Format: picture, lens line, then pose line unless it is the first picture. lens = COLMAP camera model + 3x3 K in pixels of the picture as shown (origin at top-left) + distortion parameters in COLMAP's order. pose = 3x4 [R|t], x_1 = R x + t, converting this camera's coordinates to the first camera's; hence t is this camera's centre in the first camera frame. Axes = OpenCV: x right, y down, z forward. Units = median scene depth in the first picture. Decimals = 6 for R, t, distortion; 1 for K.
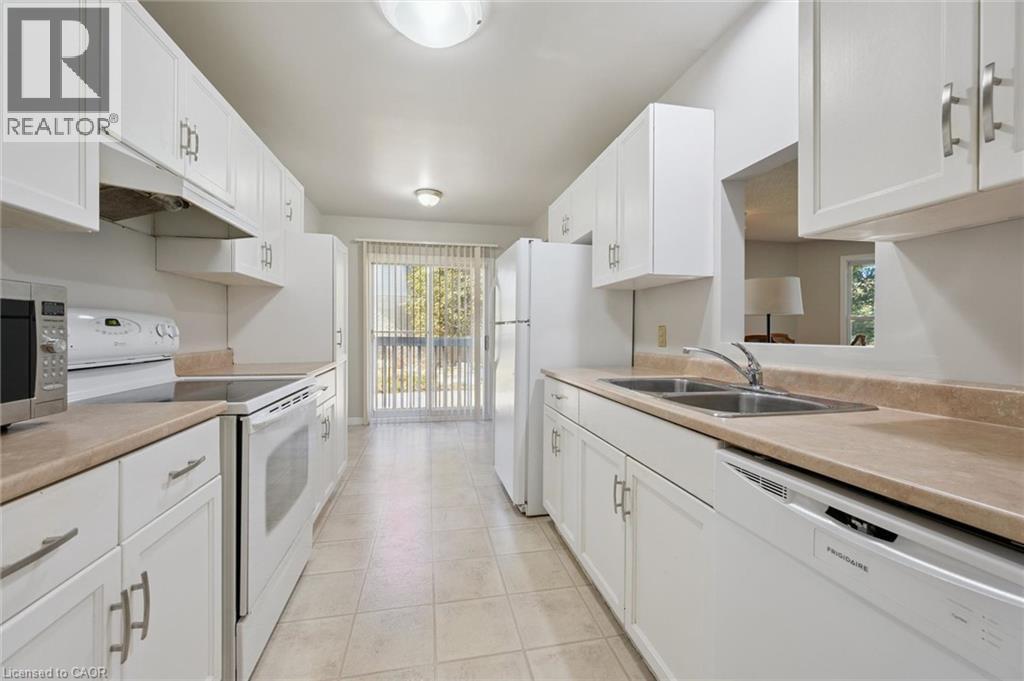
lens RADIAL K [[399.6, 0, 501.8], [0, 399.6, 332.6], [0, 0, 1]] dist [-0.003155, -0.000613]
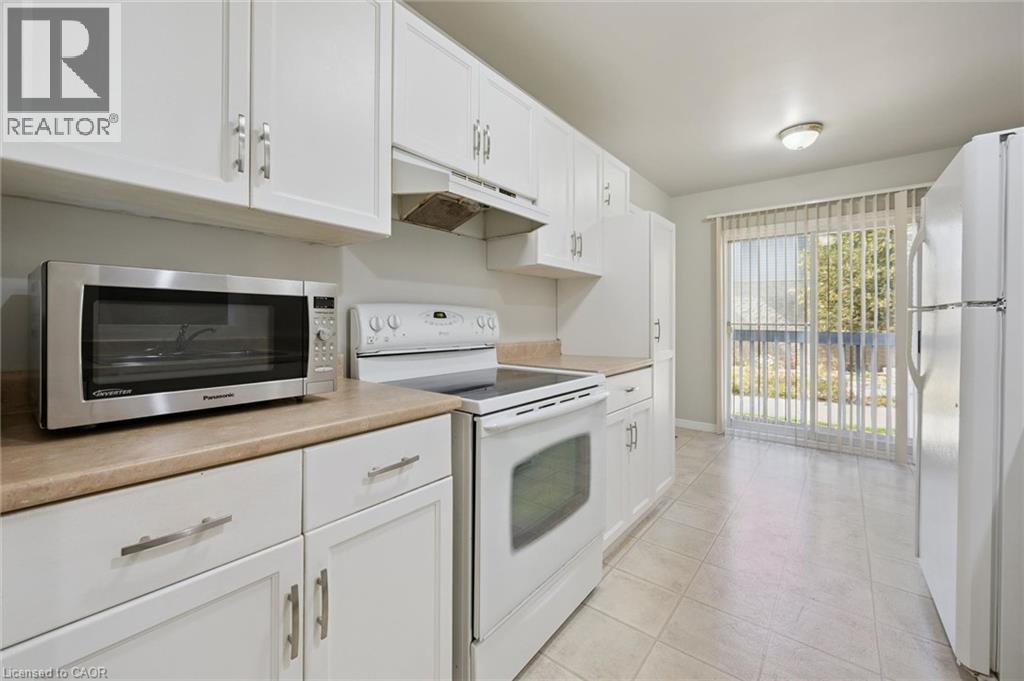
lens RADIAL K [[399.6, 0, 523.6], [0, 399.6, 322.7], [0, 0, 1]] dist [-0.003155, -0.000613]
pose [[0.653782, -0.001020, -0.756682, 0.060266], [-0.003333, 0.999986, -0.004228, 0.000868], [0.756675, 0.005286, 0.653770, 0.283294]]
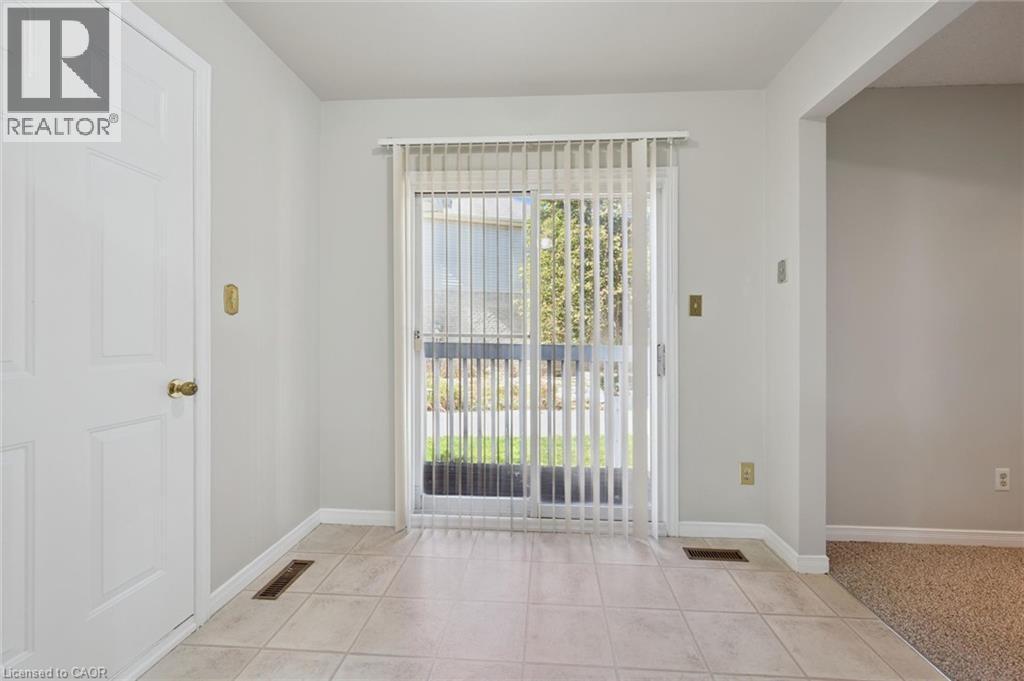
lens RADIAL K [[399.6, 0, 513.5], [0, 399.6, 330.9], [0, 0, 1]] dist [-0.003155, -0.000613]
pose [[0.963391, -0.002943, -0.268085, -0.175074], [-0.000320, 0.999926, -0.012128, -0.003697], [0.268101, 0.011770, 0.963319, 1.238605]]
